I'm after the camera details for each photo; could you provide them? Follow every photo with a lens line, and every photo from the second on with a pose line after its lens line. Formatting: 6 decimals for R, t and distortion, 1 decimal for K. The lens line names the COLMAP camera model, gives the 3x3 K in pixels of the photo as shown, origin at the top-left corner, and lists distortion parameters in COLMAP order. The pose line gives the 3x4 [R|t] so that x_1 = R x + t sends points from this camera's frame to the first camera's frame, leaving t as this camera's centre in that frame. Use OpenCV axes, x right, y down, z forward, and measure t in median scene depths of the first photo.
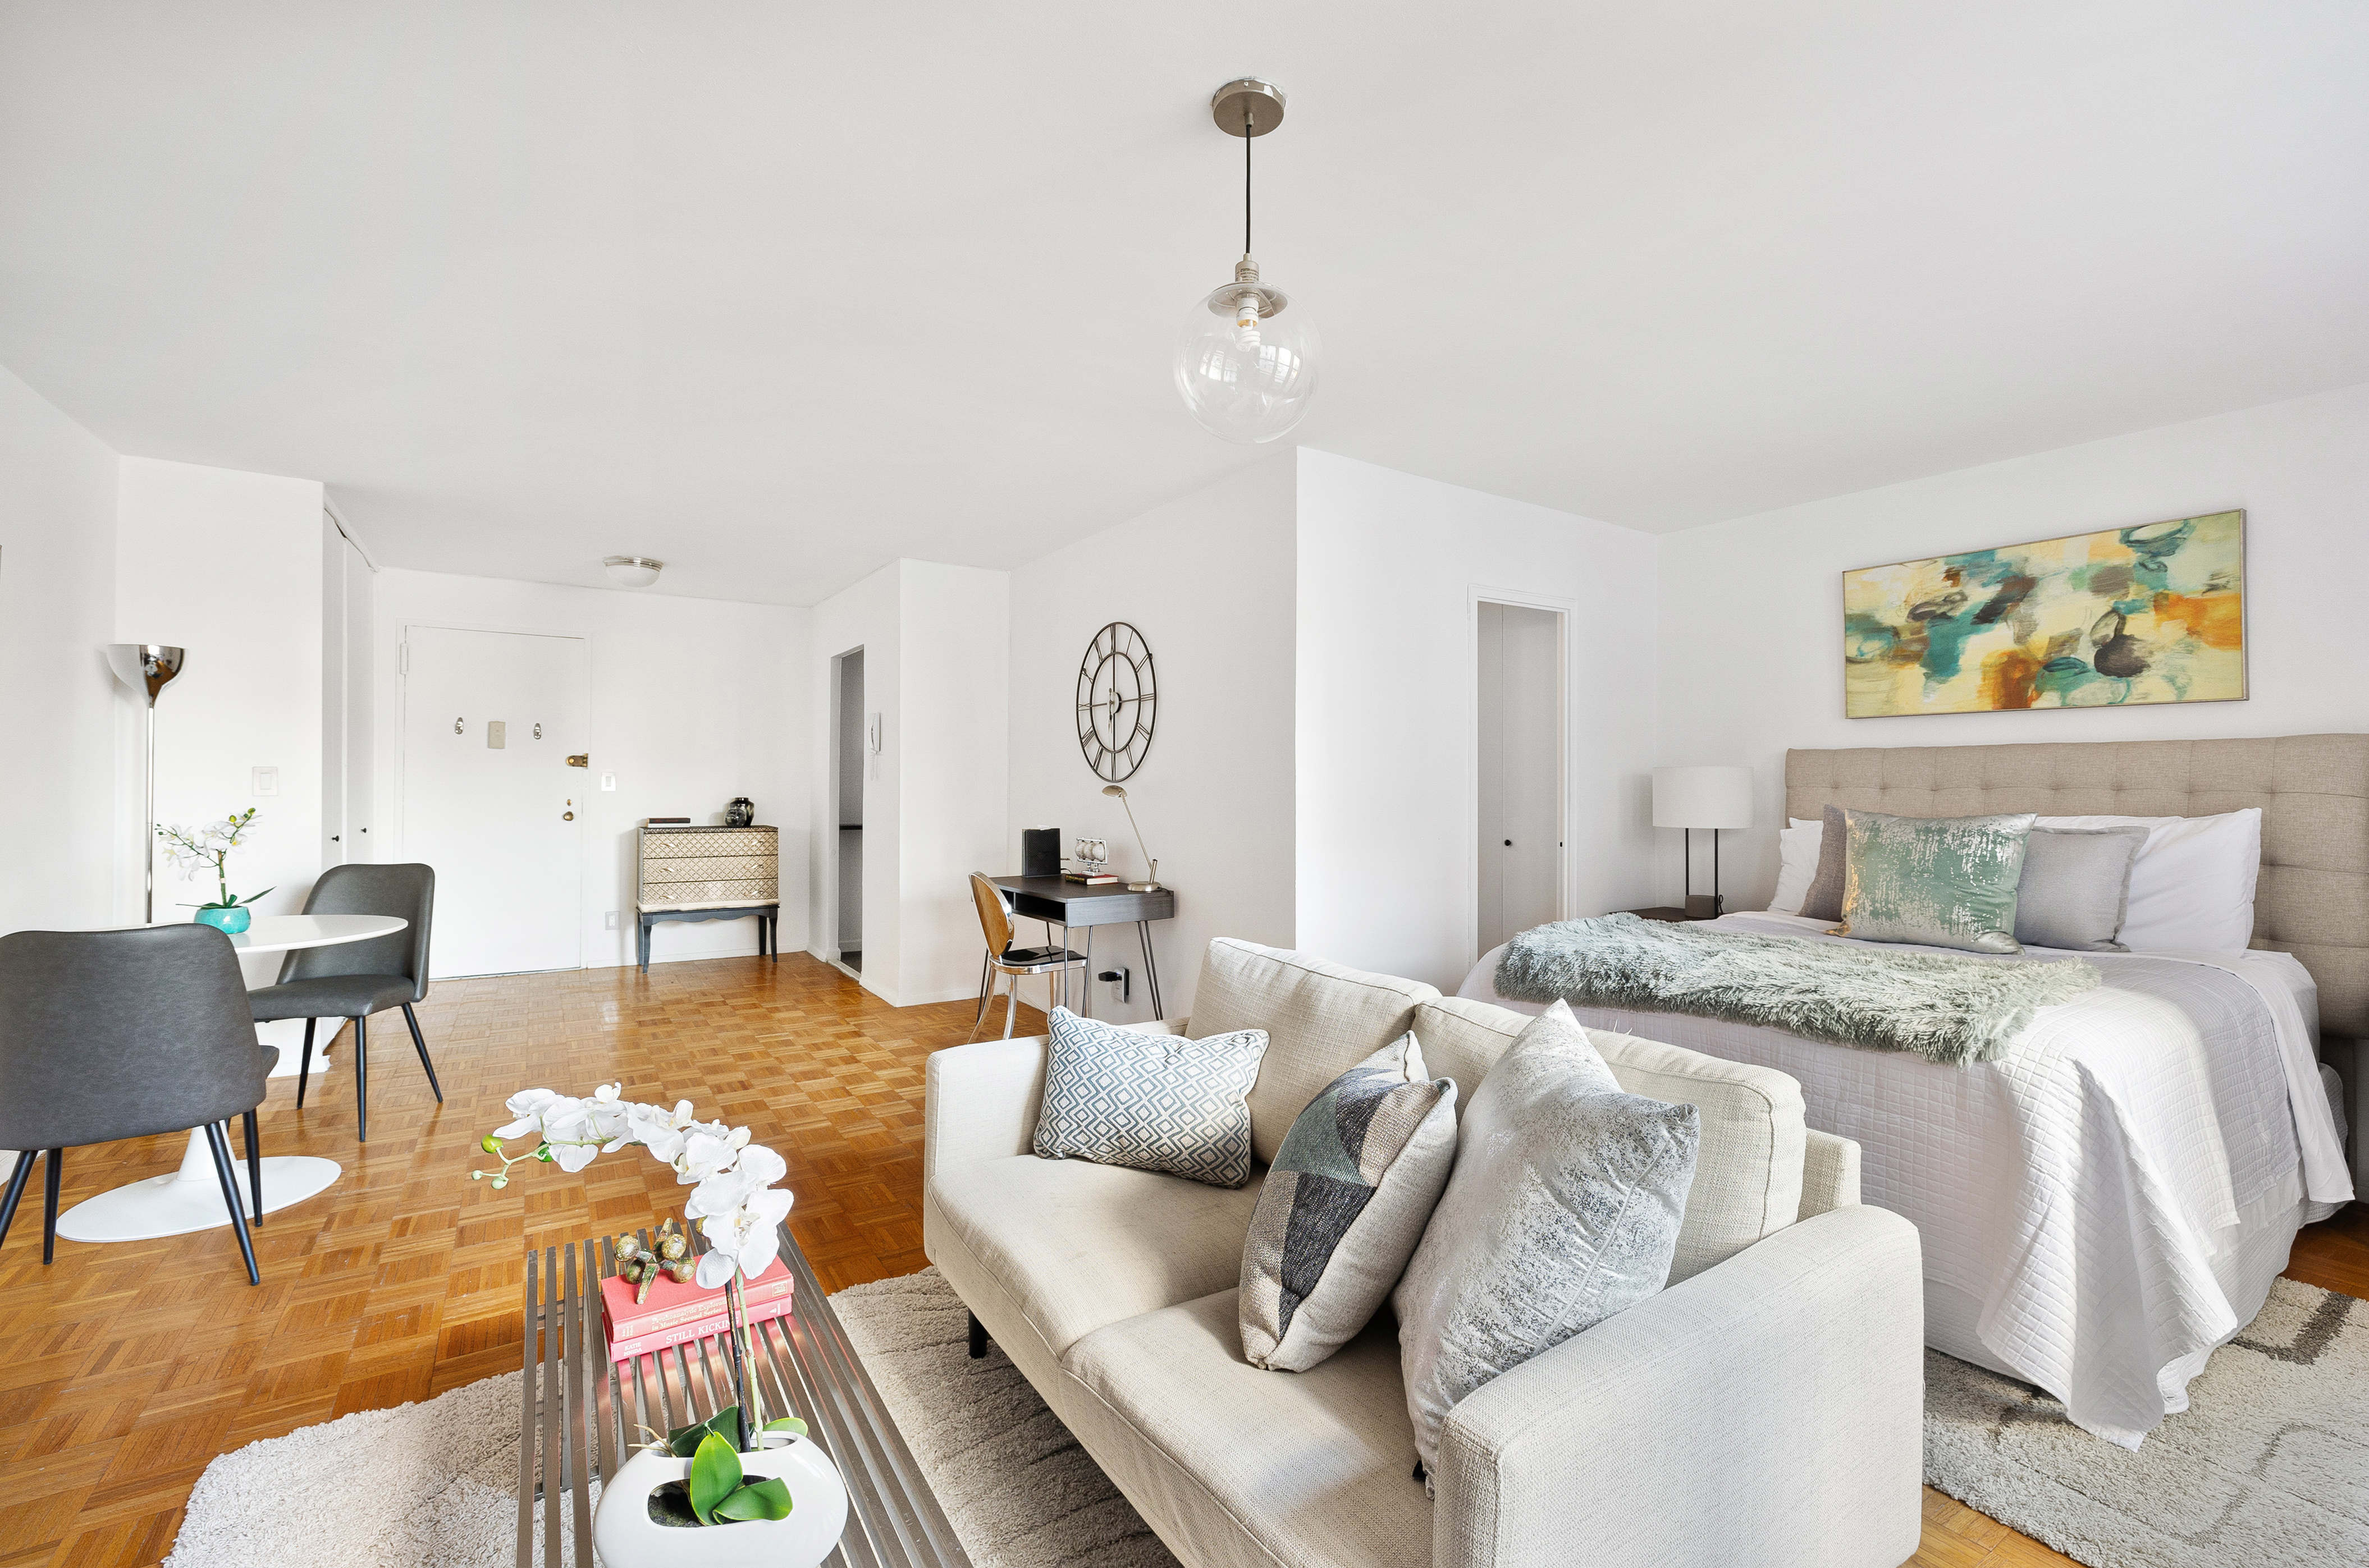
lens RADIAL K [[982.6, 0, 1173.9], [0, 982.6, 779.7], [0, 0, 1]] dist [0.004280, -0.000238]
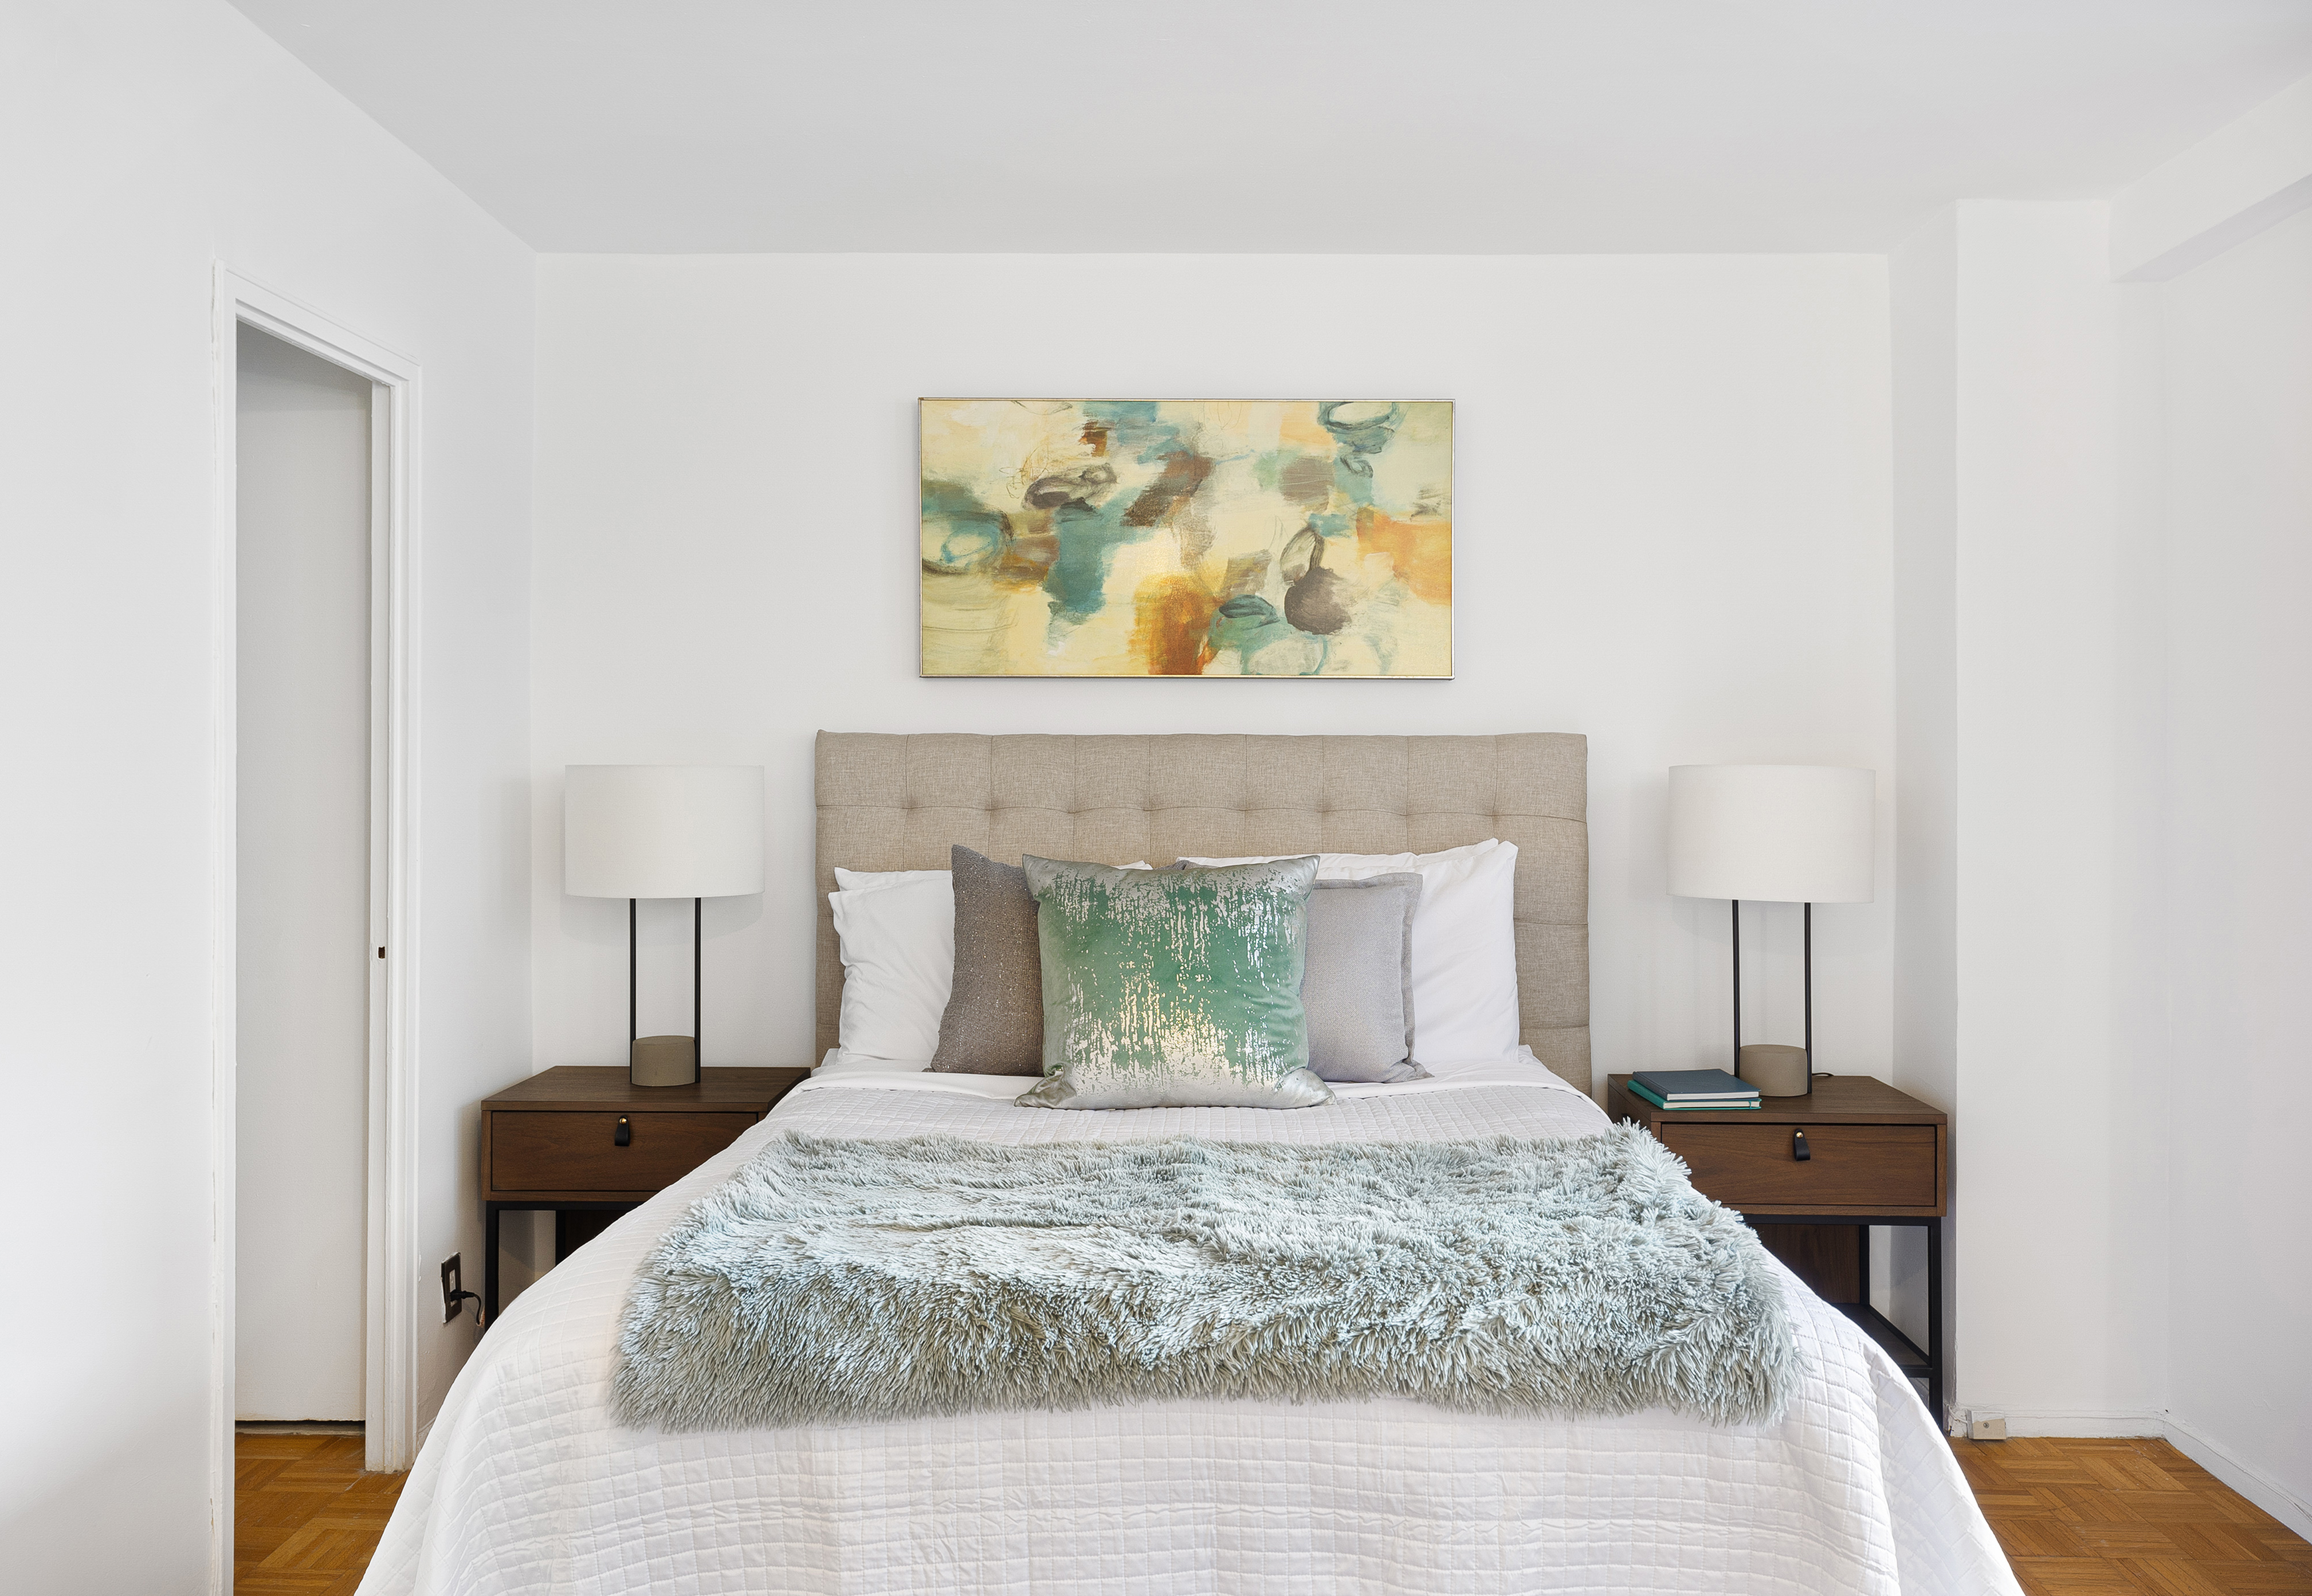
lens RADIAL K [[1886.8, 0, 1157.6], [0, 1886.8, 760.8], [0, 0, 1]] dist [-0.014643, -0.004195]
pose [[0.557611, 0.004330, 0.830091, -0.101814], [-0.003858, 0.999989, -0.002624, -0.017848], [-0.830094, -0.001739, 0.557621, 0.391423]]
